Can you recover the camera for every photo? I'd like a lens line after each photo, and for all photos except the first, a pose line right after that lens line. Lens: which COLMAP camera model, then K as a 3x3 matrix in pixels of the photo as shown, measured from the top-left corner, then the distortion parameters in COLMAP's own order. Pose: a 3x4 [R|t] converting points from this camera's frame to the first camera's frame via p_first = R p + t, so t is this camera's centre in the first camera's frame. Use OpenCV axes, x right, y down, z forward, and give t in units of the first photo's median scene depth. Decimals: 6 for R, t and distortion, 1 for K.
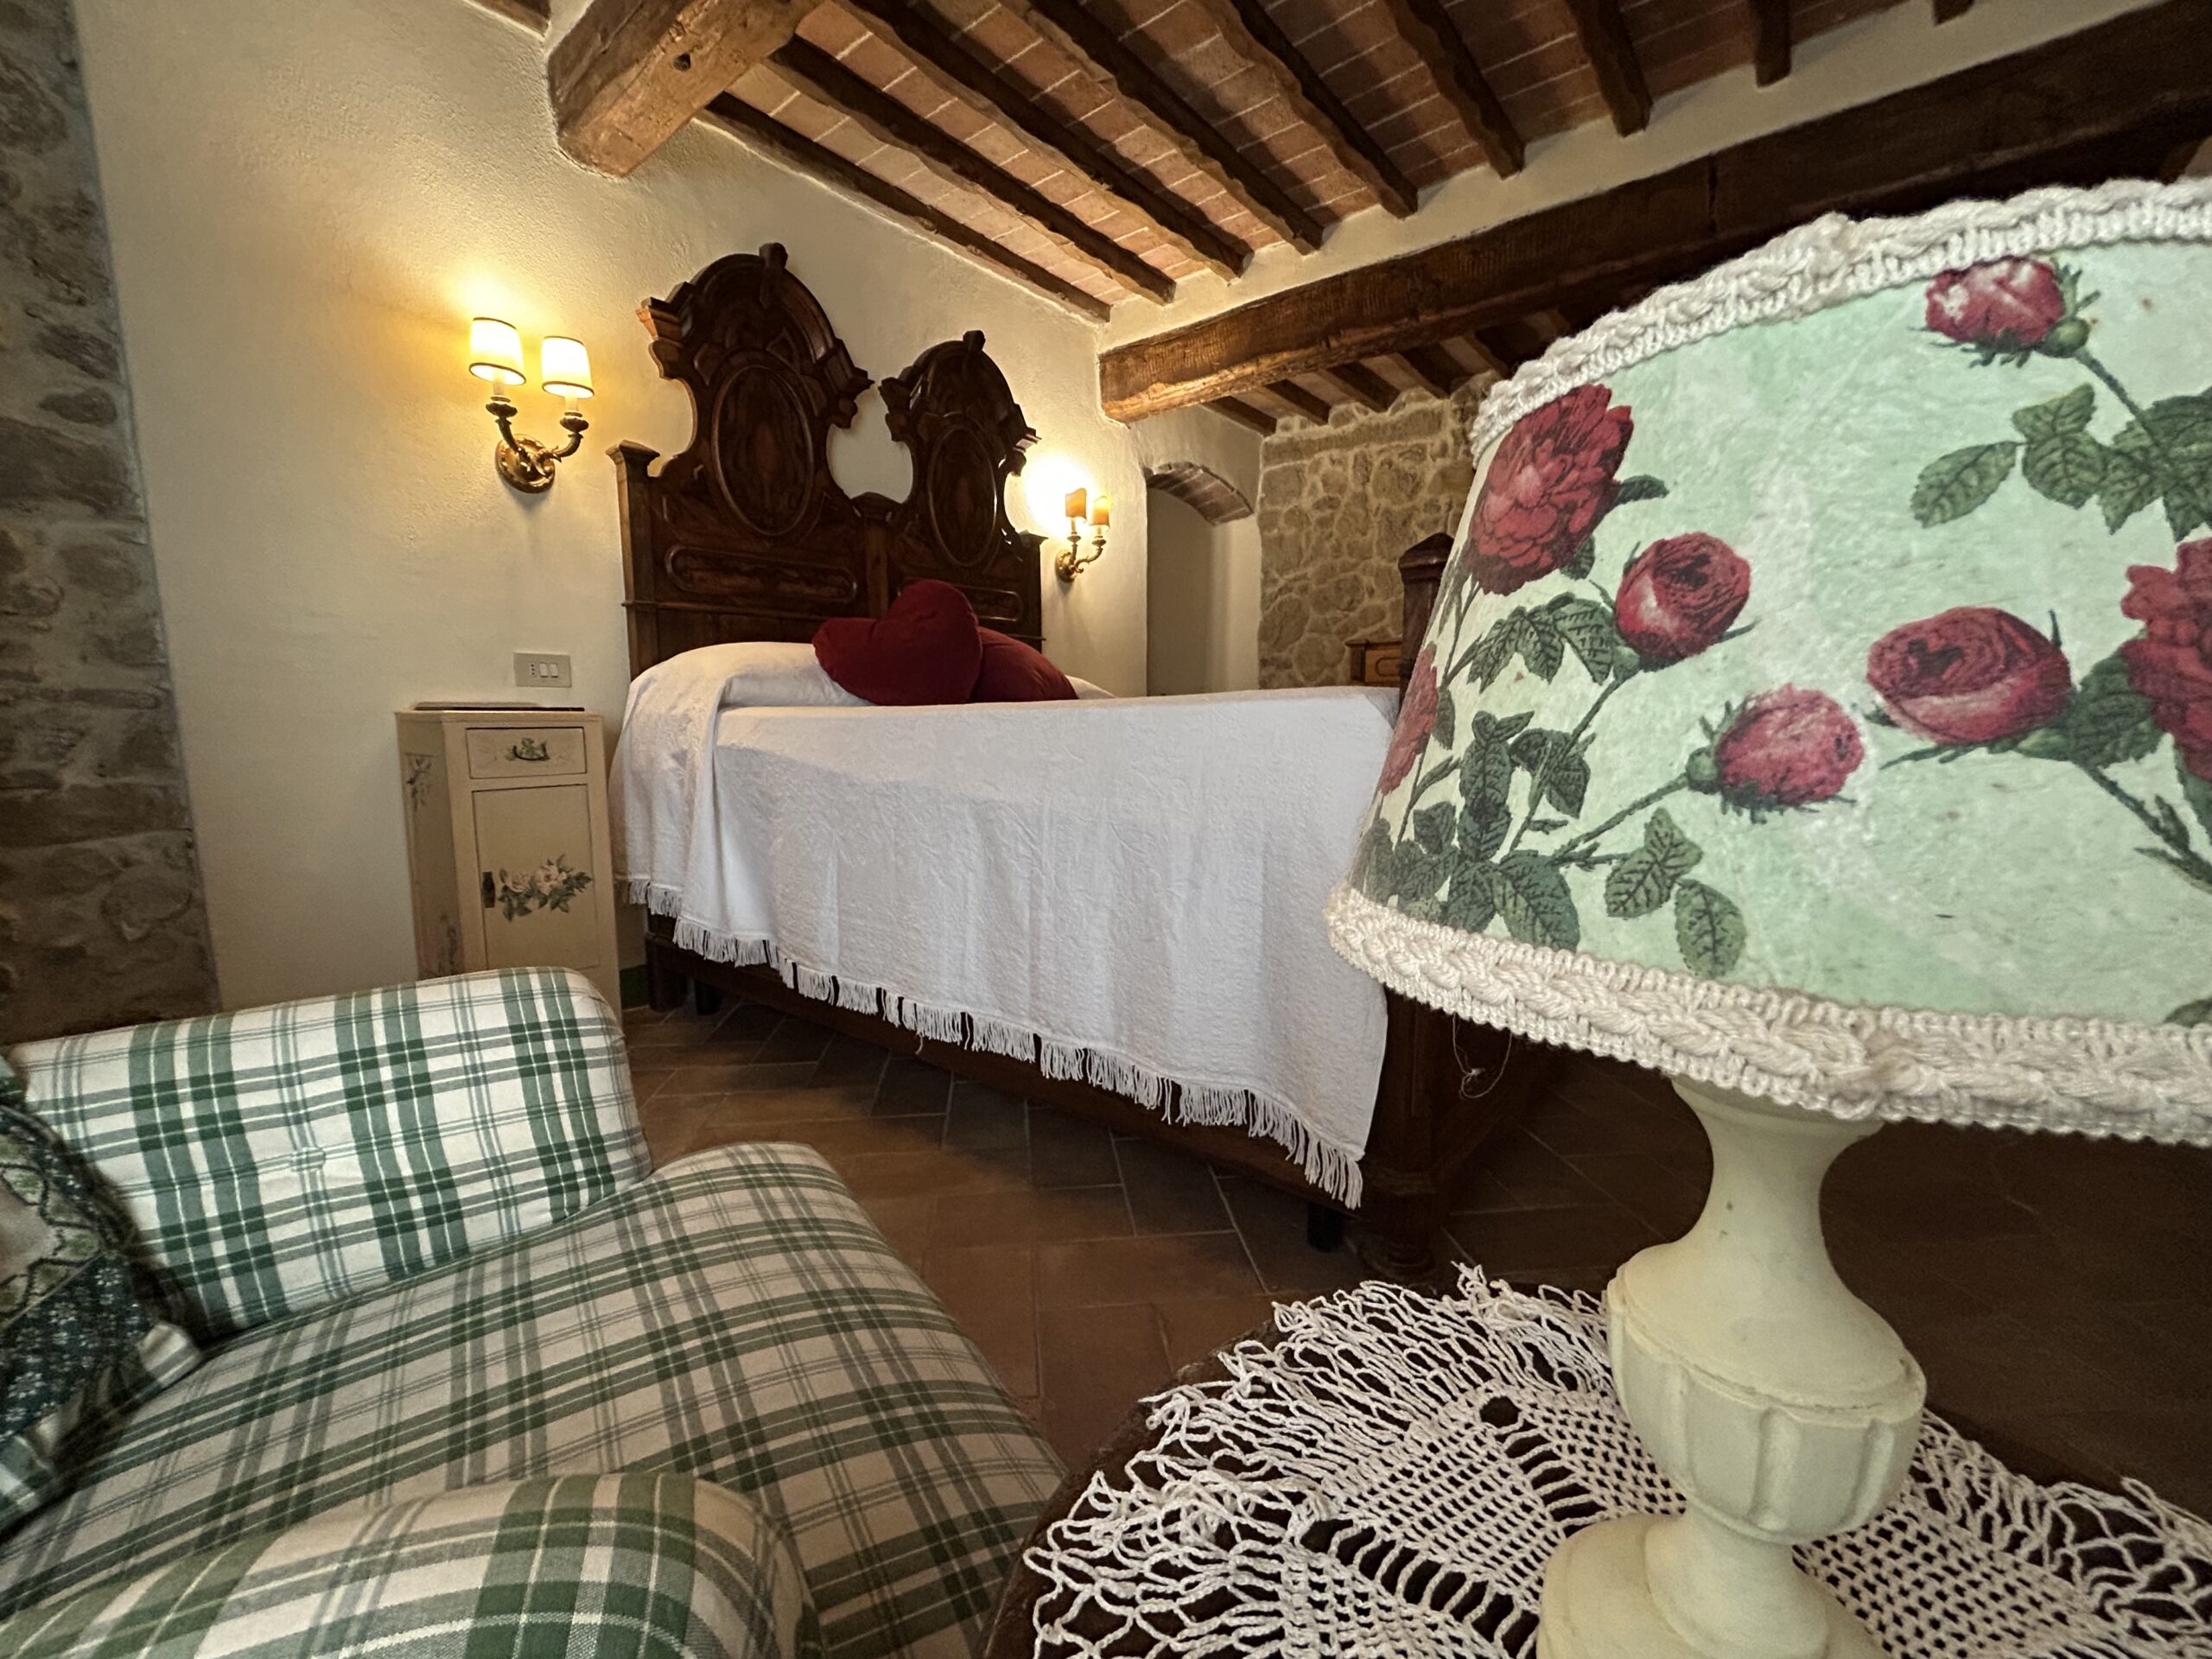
lens RADIAL K [[889.7, 0, 1104.4], [0, 889.7, 826.6], [0, 0, 1]] dist [-0.001977, 0.000050]
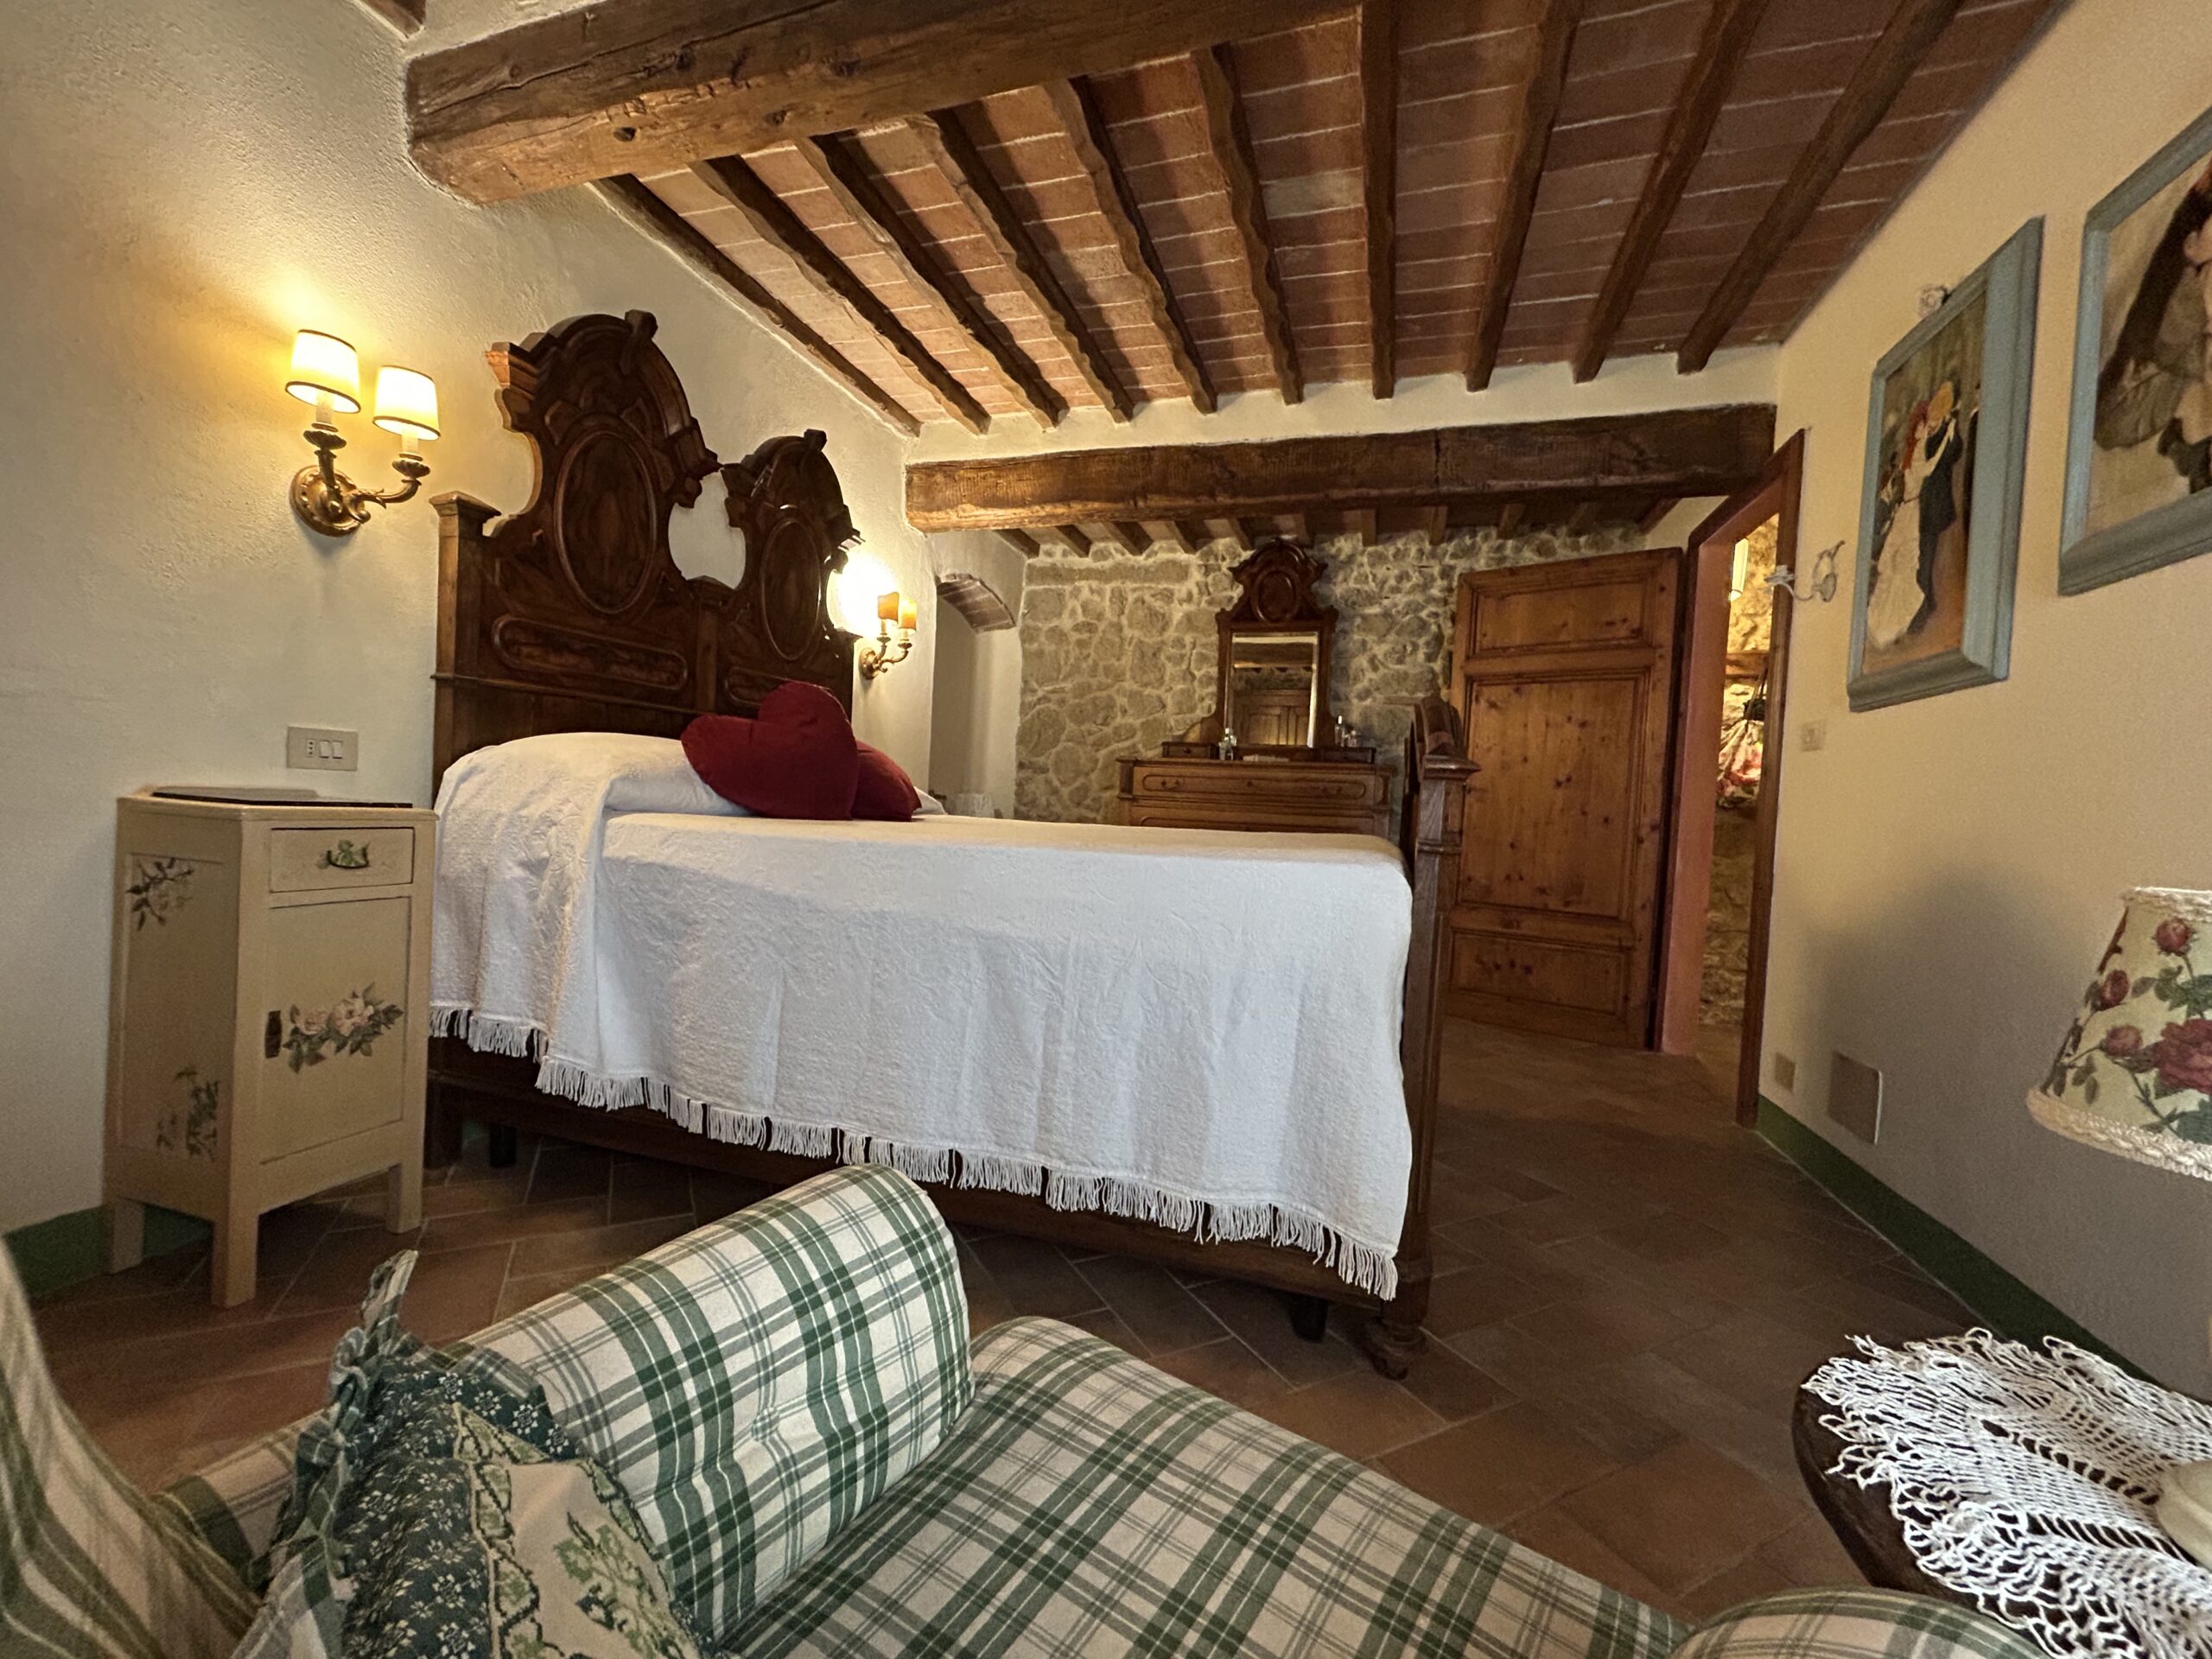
lens RADIAL K [[889.7, 0, 1090.8], [0, 889.7, 830.9], [0, 0, 1]] dist [-0.001977, 0.000050]
pose [[0.931751, 0.042910, 0.360555, -0.275855], [-0.012458, 0.996186, -0.086362, -0.042020], [-0.362885, 0.075976, 0.928731, 0.003200]]
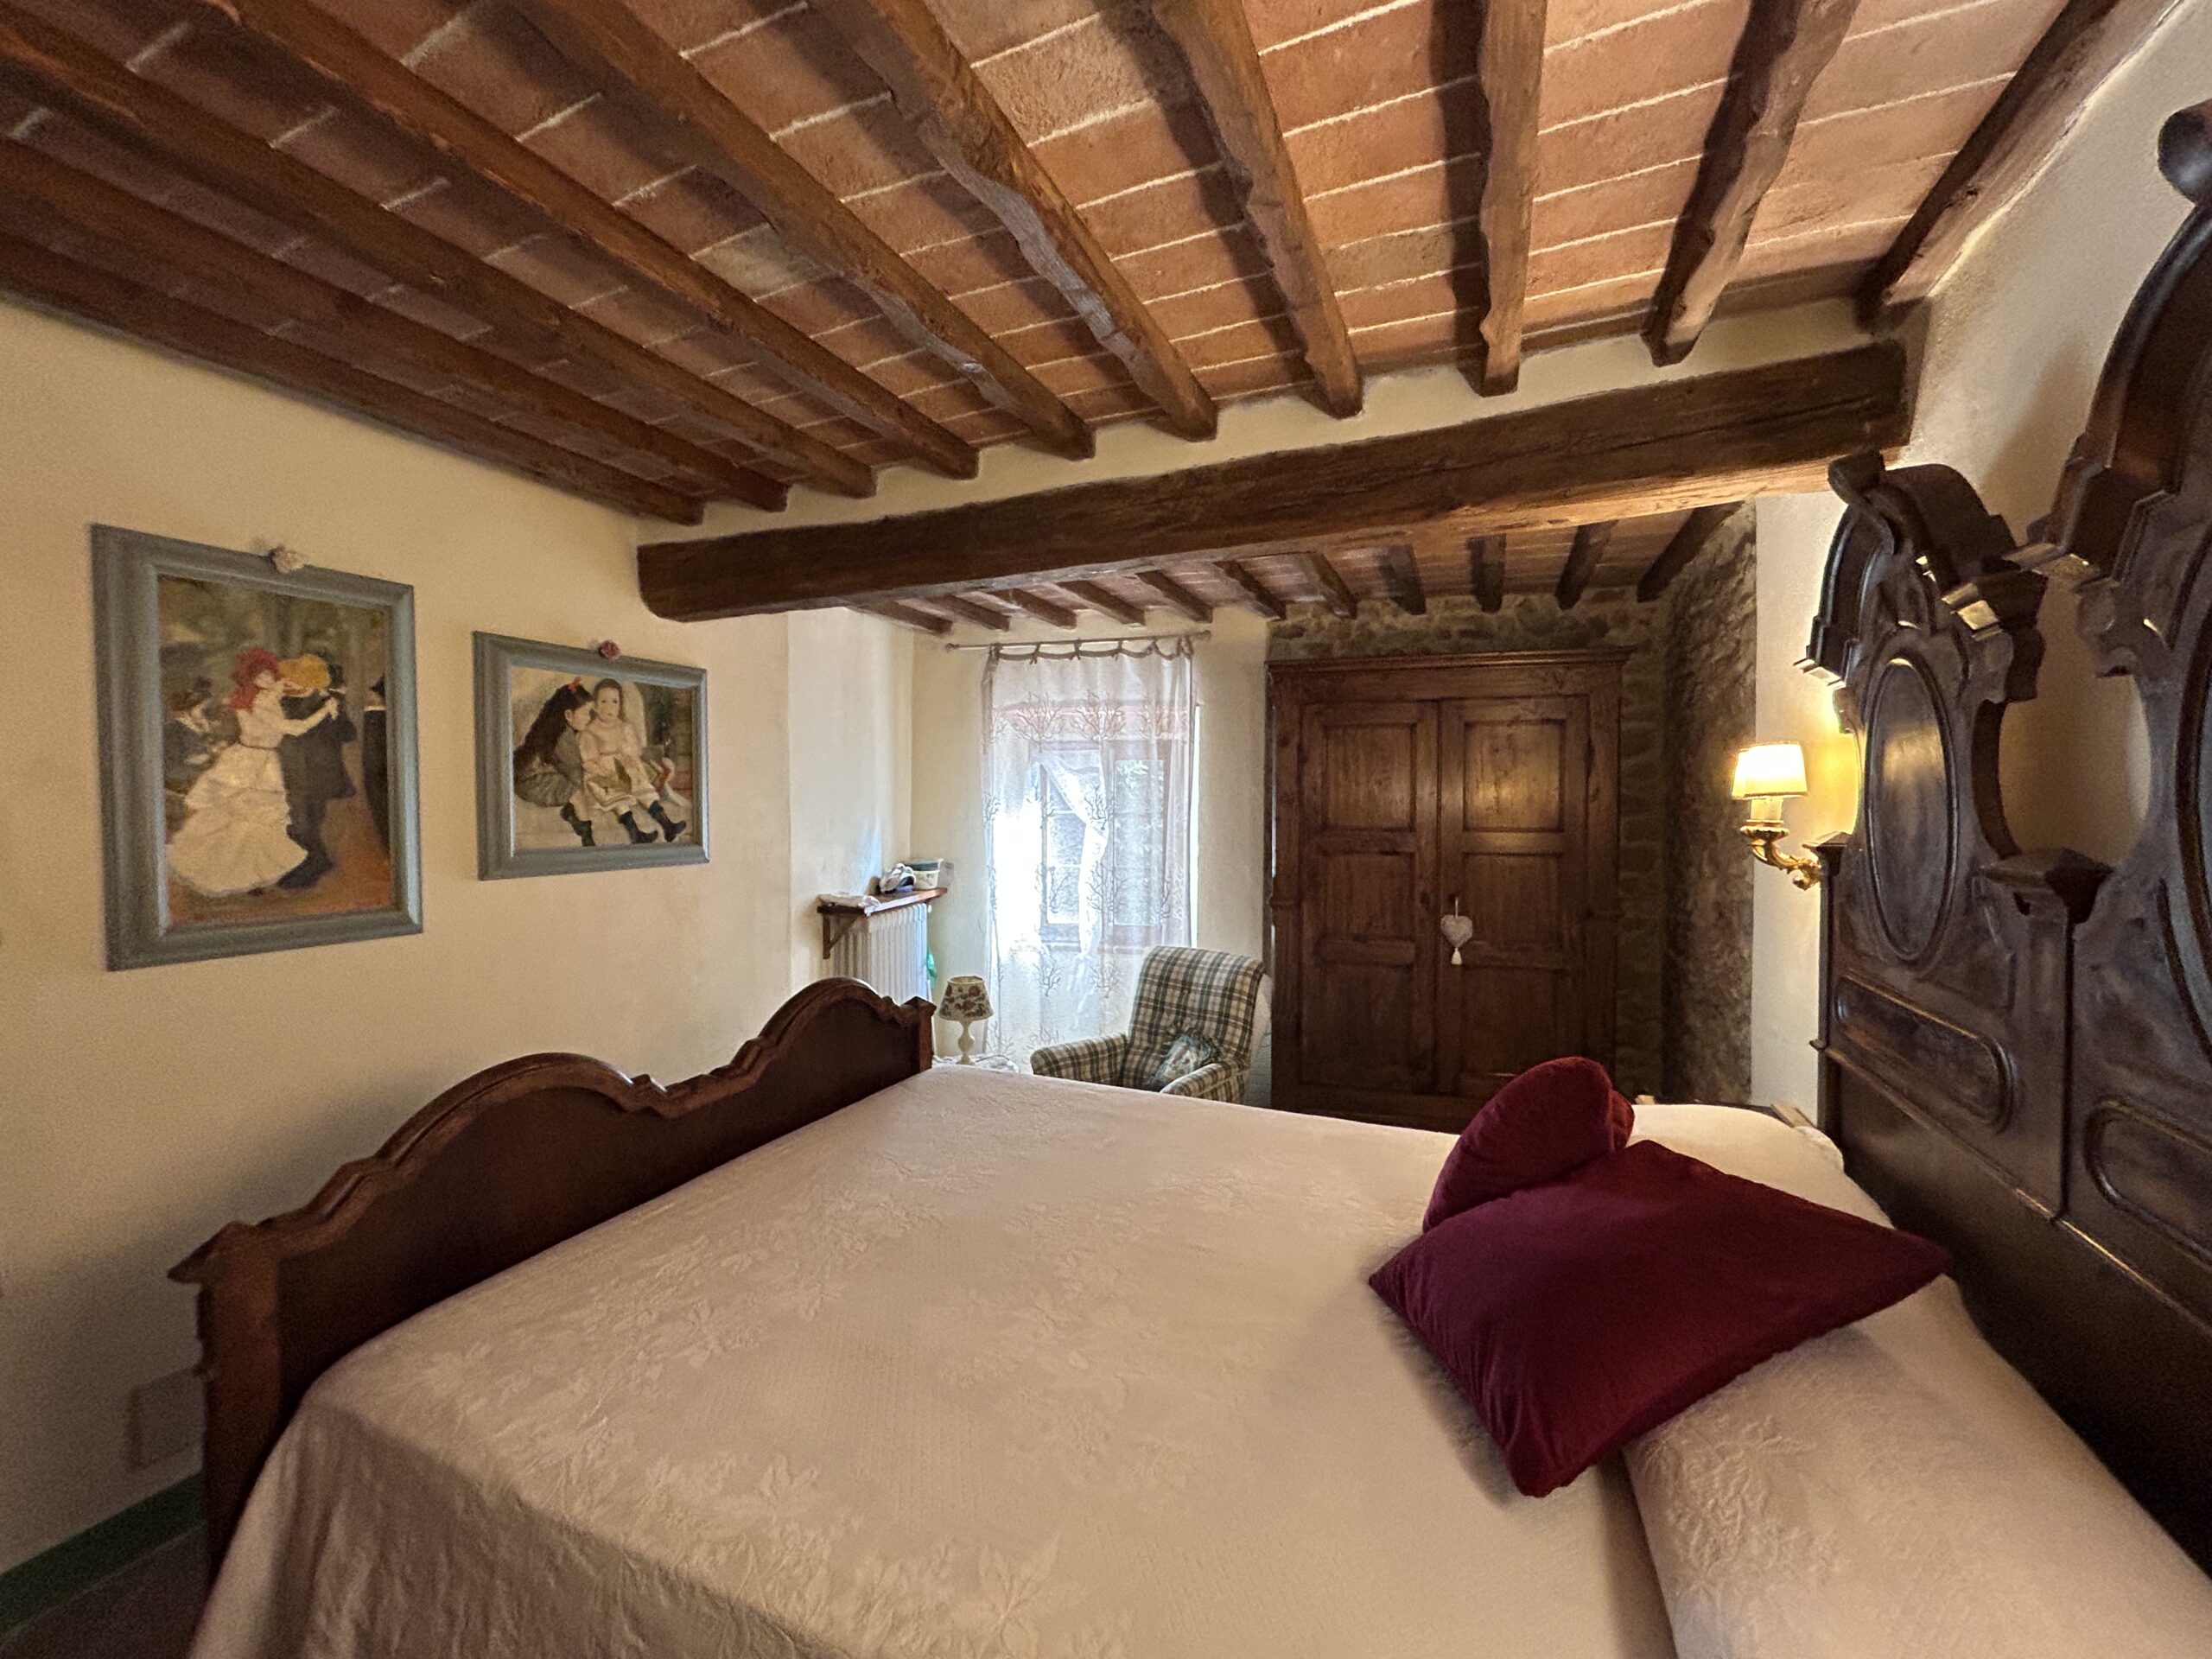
lens RADIAL K [[889.7, 0, 1099.4], [0, 889.7, 826.3], [0, 0, 1]] dist [-0.001977, 0.000050]
pose [[-0.965004, 0.010227, -0.262034, 0.264154], [-0.028949, 0.988977, 0.145210, -0.561497], [0.260631, 0.147714, -0.954071, 1.648078]]
